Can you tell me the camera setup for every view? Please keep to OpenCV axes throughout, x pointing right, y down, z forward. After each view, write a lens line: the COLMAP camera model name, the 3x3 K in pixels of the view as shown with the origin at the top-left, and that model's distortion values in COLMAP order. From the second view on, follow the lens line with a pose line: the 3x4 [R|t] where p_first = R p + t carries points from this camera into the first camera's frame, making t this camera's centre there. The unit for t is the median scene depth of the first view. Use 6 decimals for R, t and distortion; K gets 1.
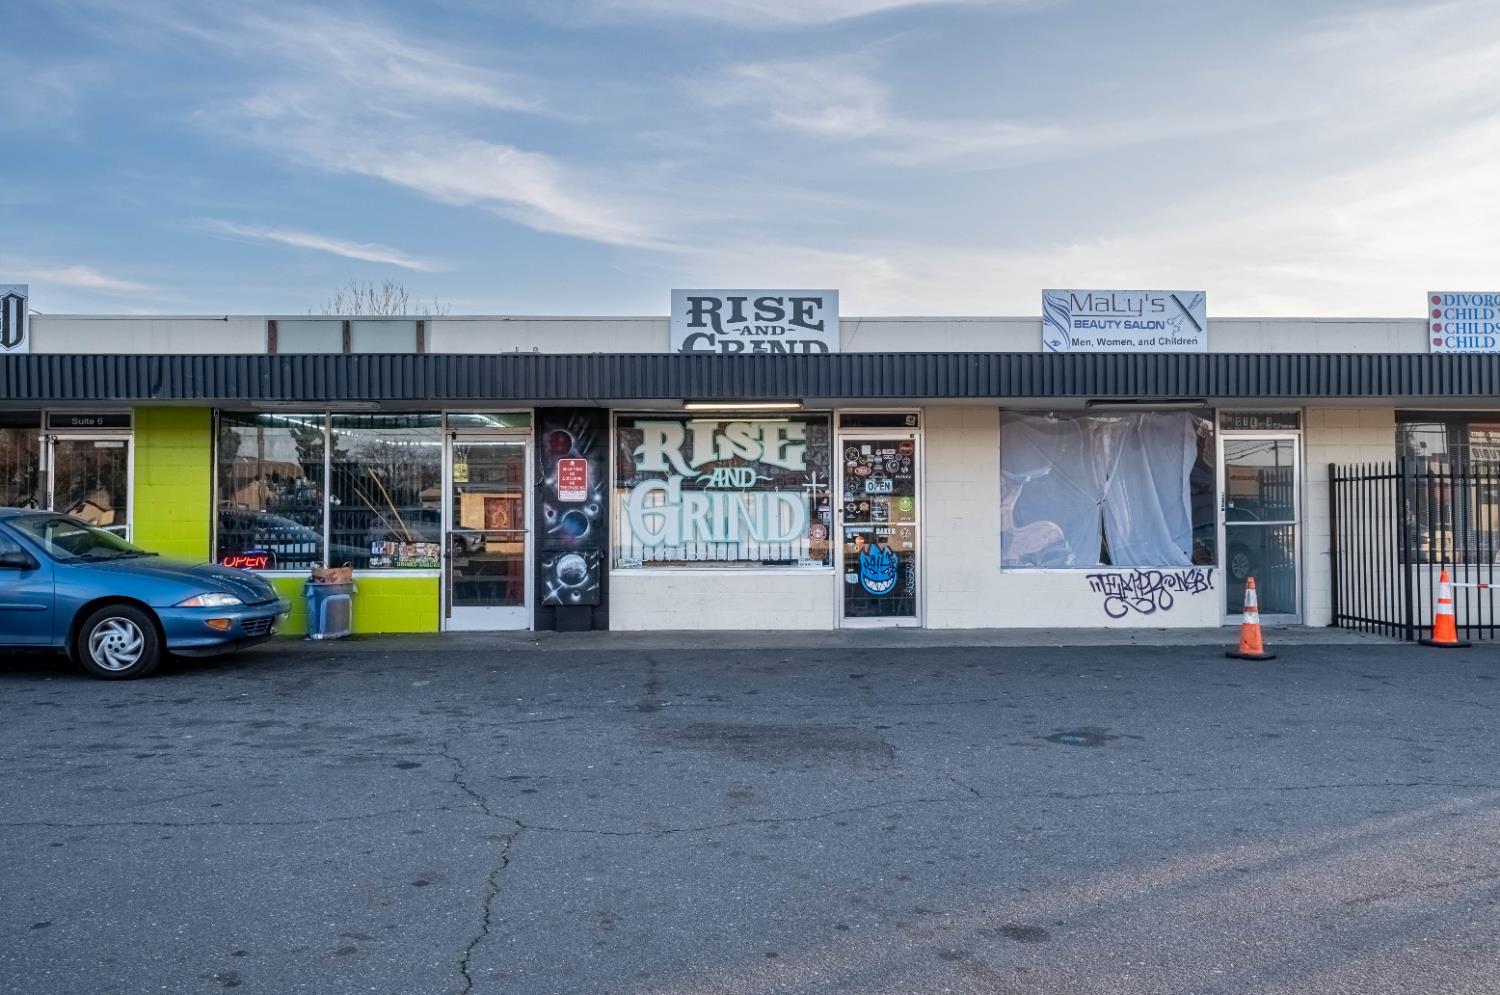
lens RADIAL K [[876.8, 0, 750.0], [0, 876.8, 497.5], [0, 0, 1]] dist [-0.004102, 0.002203]
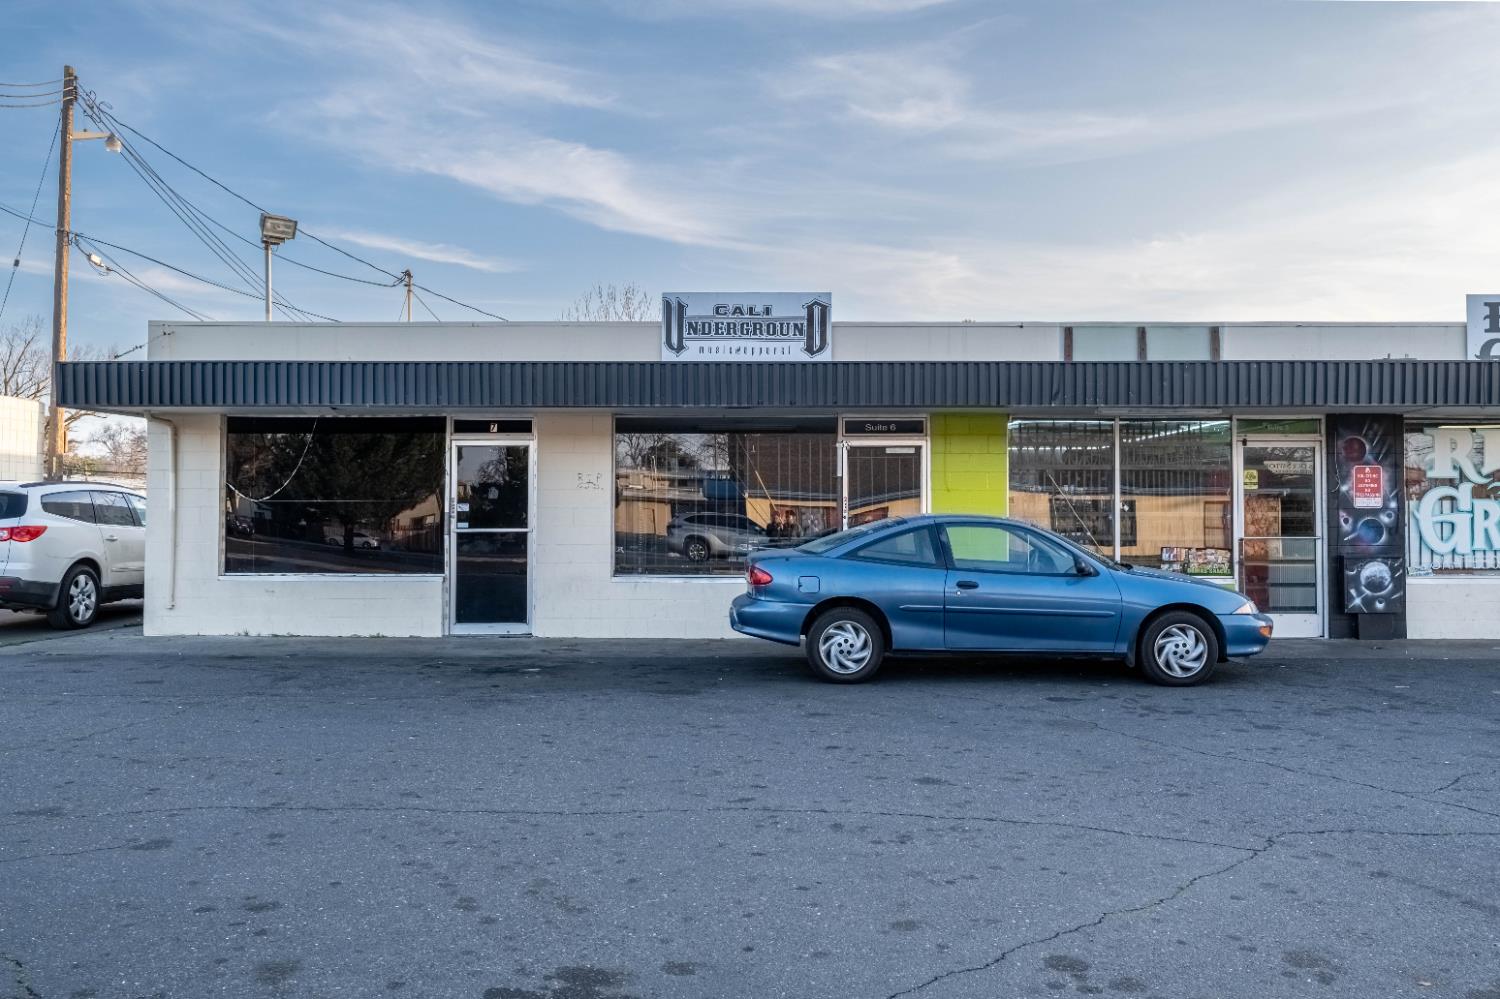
lens RADIAL K [[884.9, 0, 752.5], [0, 884.9, 518.8], [0, 0, 1]] dist [0.001445, -0.001519]
pose [[0.999406, 0.002881, -0.034347, -0.854596], [-0.002118, 0.999751, 0.022217, -0.004744], [0.034402, -0.022131, 0.999163, -0.025746]]
